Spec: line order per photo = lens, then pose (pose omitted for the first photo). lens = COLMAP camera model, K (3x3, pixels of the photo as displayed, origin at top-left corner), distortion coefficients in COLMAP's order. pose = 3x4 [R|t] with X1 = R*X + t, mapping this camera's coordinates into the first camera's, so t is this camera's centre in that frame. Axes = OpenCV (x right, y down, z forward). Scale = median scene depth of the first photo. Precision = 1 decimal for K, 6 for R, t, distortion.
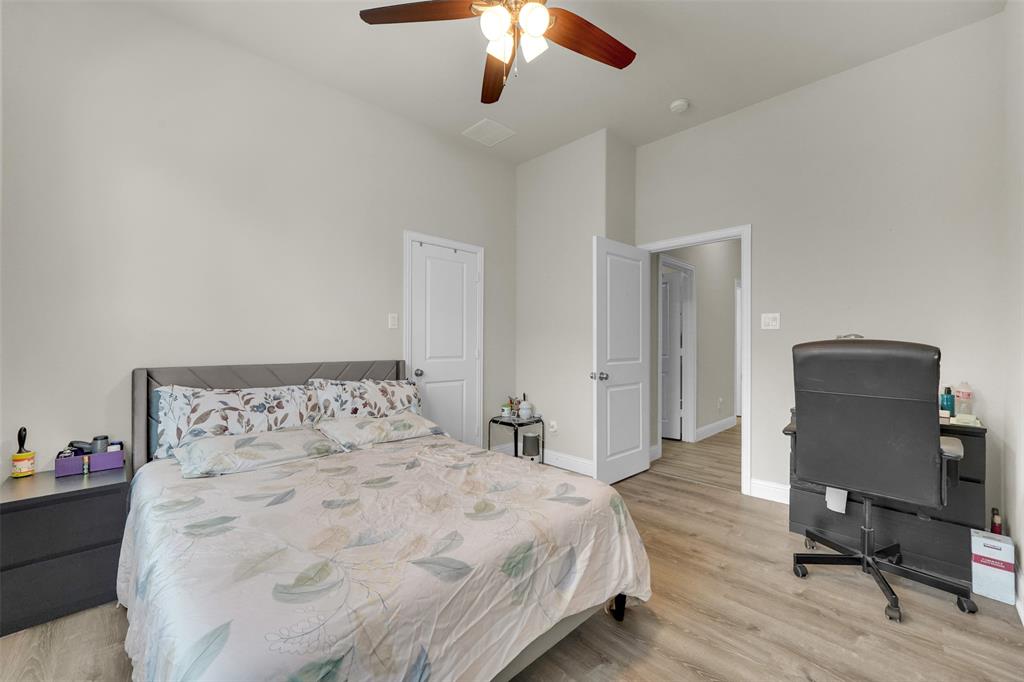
lens RADIAL K [[399.2, 0, 517.3], [0, 399.2, 341.5], [0, 0, 1]] dist [-0.000335, 0.000124]
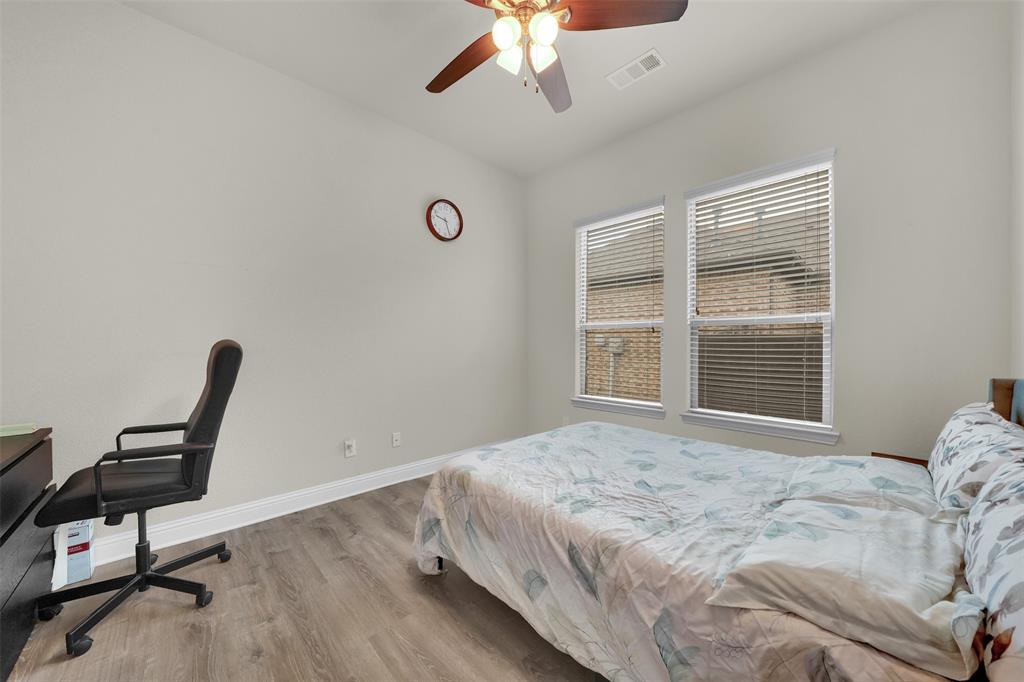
lens RADIAL K [[399.2, 0, 509.9], [0, 399.2, 339.4], [0, 0, 1]] dist [-0.000335, 0.000124]
pose [[-0.999800, -0.003907, 0.019630, 0.015357], [-0.004114, 0.999936, -0.010494, 0.004313], [-0.019588, -0.010573, -0.999752, 2.208108]]
